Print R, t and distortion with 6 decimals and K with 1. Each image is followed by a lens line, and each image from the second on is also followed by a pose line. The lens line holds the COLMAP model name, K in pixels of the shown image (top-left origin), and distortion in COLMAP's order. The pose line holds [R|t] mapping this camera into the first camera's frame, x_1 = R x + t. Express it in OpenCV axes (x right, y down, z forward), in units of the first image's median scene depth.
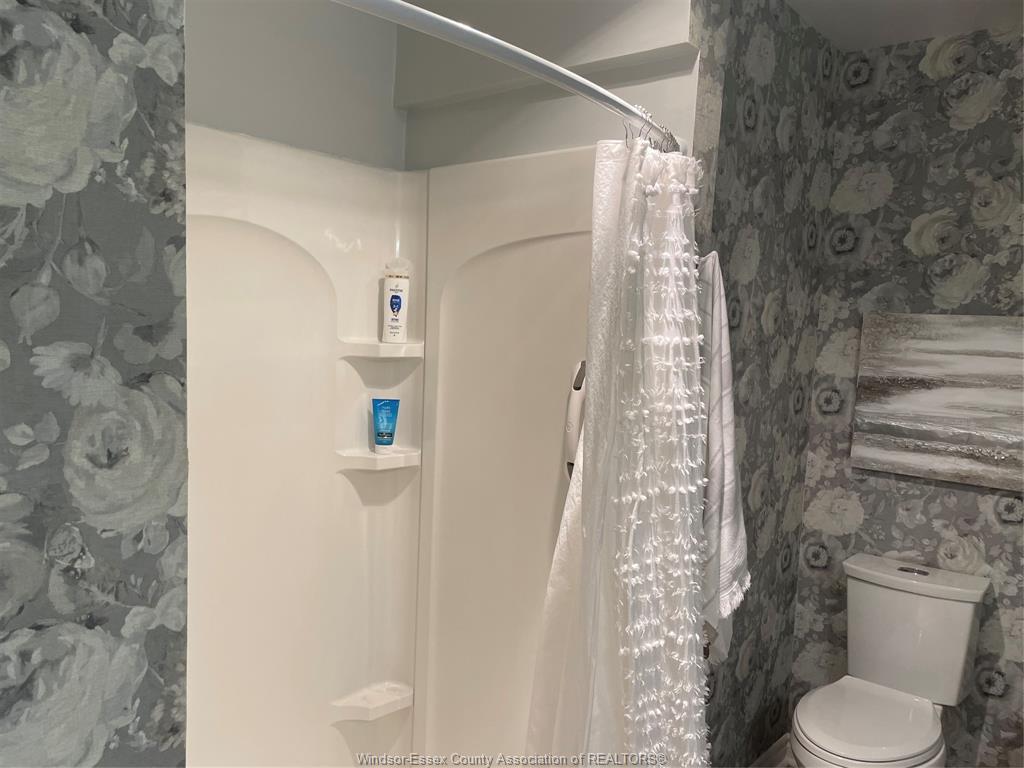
lens RADIAL K [[773.0, 0, 506.8], [0, 773.0, 388.7], [0, 0, 1]] dist [0.070254, -0.091327]
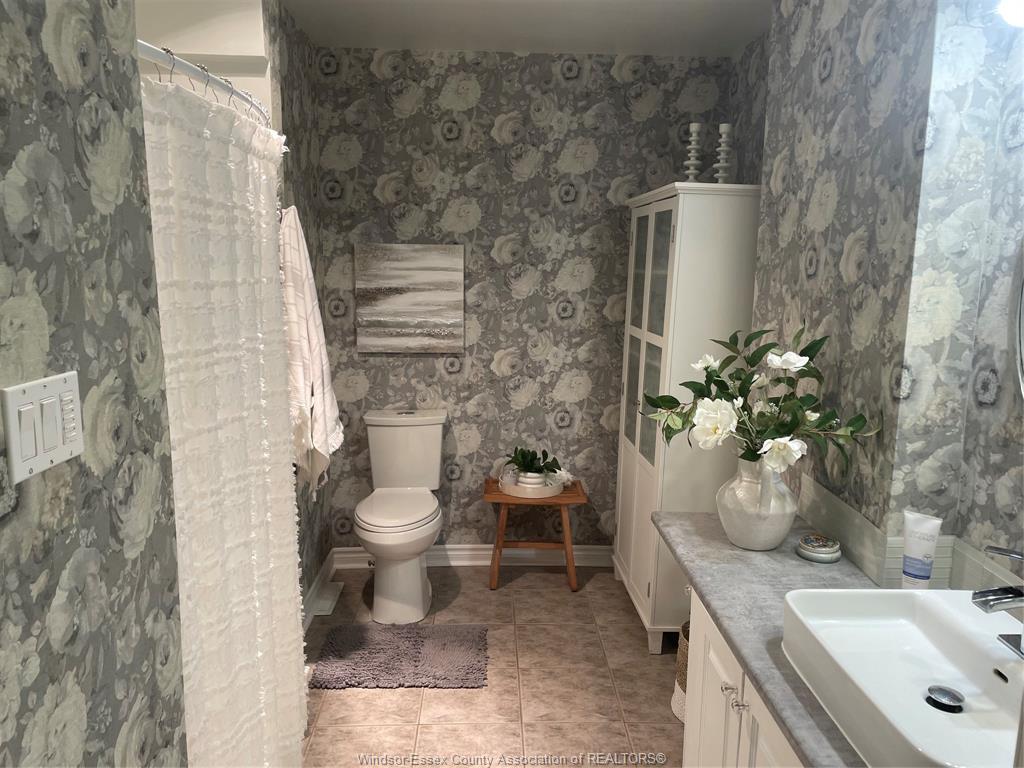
lens RADIAL K [[773.0, 0, 516.8], [0, 773.0, 381.7], [0, 0, 1]] dist [0.070254, -0.091327]
pose [[0.728000, -0.144554, 0.670164, -0.330920], [0.080416, 0.988775, 0.125922, -0.002521], [-0.680845, -0.037779, 0.731453, -0.258598]]
